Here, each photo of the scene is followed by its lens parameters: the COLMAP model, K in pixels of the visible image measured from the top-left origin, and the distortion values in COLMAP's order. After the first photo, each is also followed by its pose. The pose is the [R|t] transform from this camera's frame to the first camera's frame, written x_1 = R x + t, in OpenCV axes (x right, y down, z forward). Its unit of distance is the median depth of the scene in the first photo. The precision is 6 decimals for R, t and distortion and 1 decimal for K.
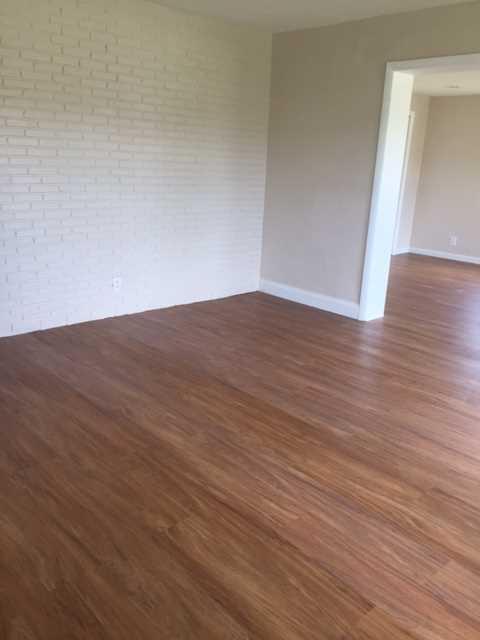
lens RADIAL K [[549.0, 0, 240.0], [0, 549.0, 320.0], [0, 0, 1]] dist [0.059827, 0.000209]
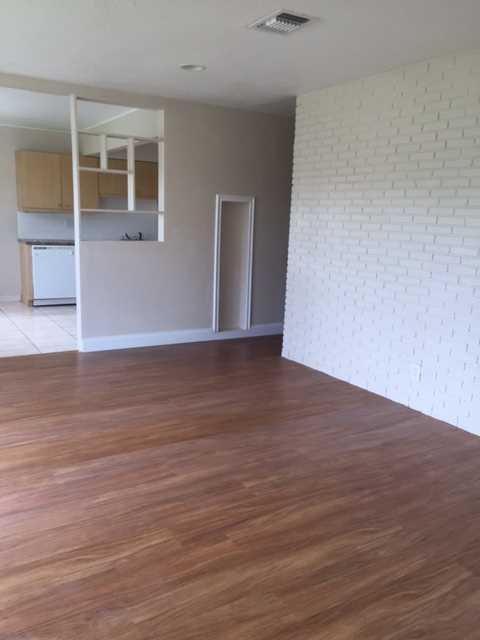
lens RADIAL K [[549.0, 0, 240.0], [0, 549.0, 320.0], [0, 0, 1]] dist [0.059827, 0.000209]
pose [[-0.188879, 0.145672, -0.971136, 0.906408], [-0.324622, 0.924077, 0.201750, -0.308876], [0.926793, 0.353358, -0.127250, 1.120643]]
